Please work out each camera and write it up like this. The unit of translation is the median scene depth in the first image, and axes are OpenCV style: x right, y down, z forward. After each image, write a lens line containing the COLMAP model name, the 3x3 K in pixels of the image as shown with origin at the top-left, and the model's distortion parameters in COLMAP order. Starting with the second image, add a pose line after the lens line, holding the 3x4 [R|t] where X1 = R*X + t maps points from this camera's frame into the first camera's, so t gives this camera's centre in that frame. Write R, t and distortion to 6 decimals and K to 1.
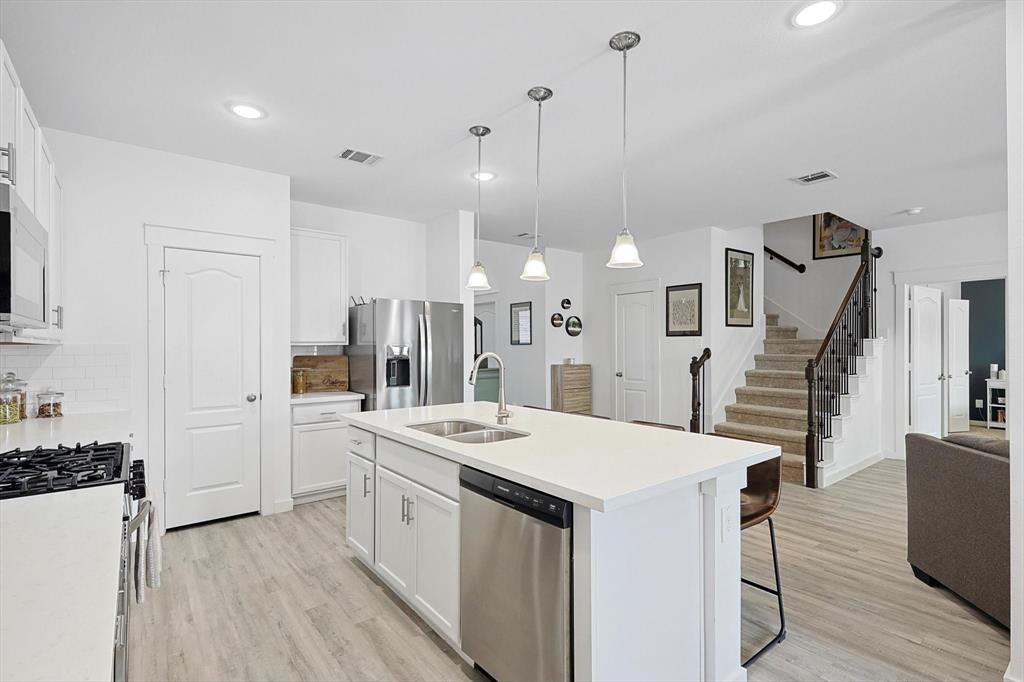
lens RADIAL K [[483.2, 0, 512.0], [0, 483.2, 341.0], [0, 0, 1]] dist [0.001937, -0.000188]
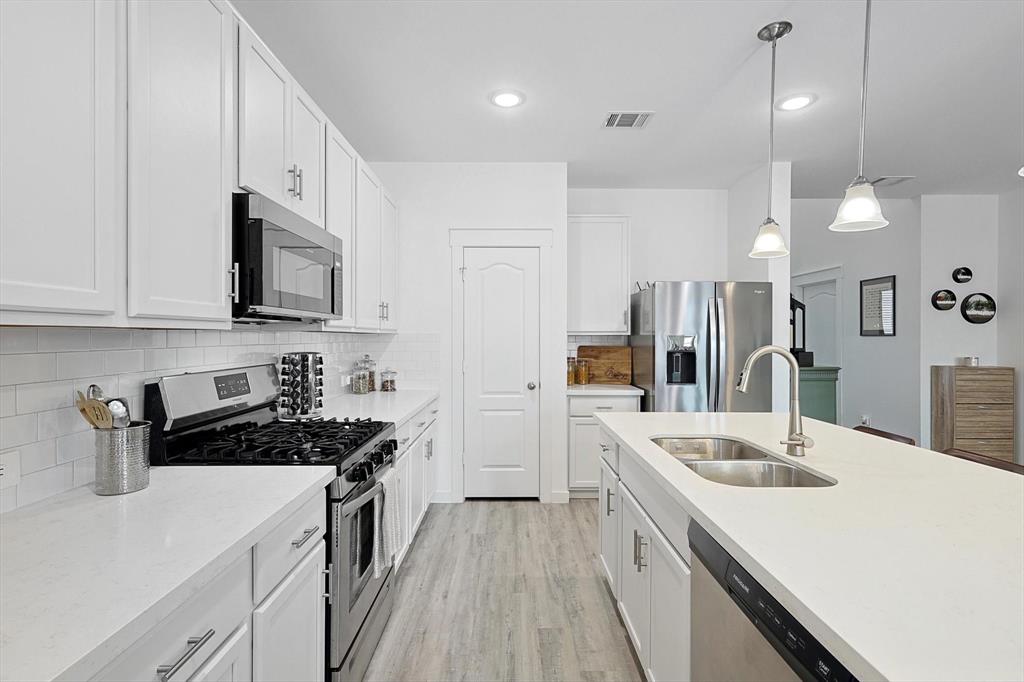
lens RADIAL K [[478.2, 0, 514.0], [0, 478.2, 335.7], [0, 0, 1]] dist [0.006481, 0.000105]
pose [[0.791137, 0.005240, -0.611617, 0.044496], [-0.000117, 0.999965, 0.008416, 0.001908], [0.611639, -0.006587, 0.791109, 0.147624]]
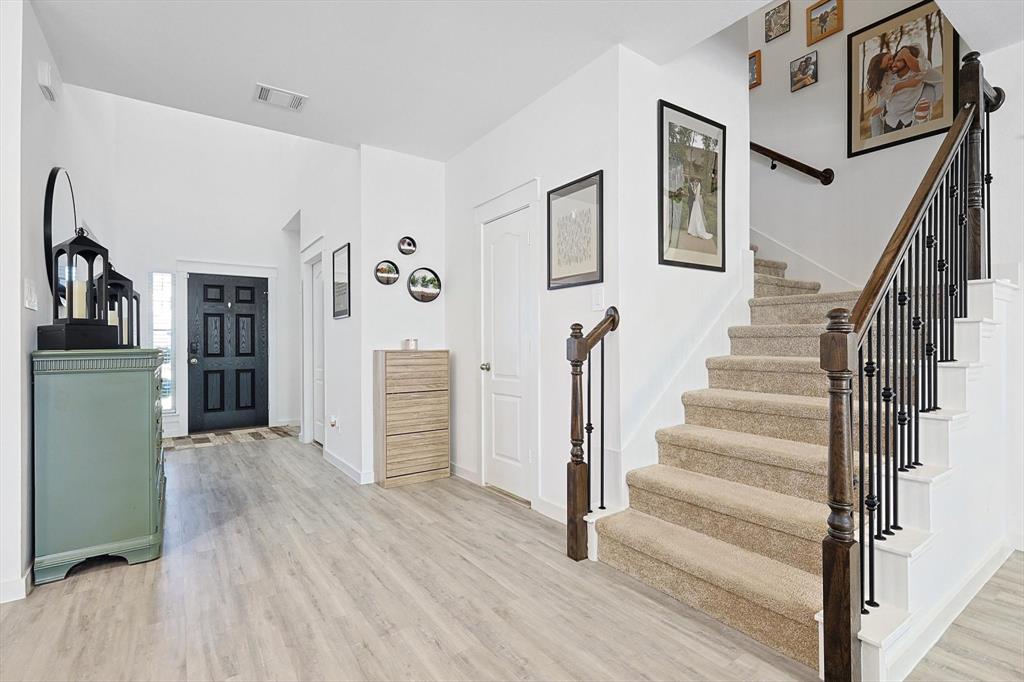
lens RADIAL K [[483.2, 0, 512.0], [0, 483.2, 341.0], [0, 0, 1]] dist [0.001937, -0.000188]
pose [[0.998514, -0.004195, -0.054343, 0.411678], [0.004271, 0.999990, 0.001291, 0.057267], [0.054337, -0.001521, 0.998522, 0.654959]]
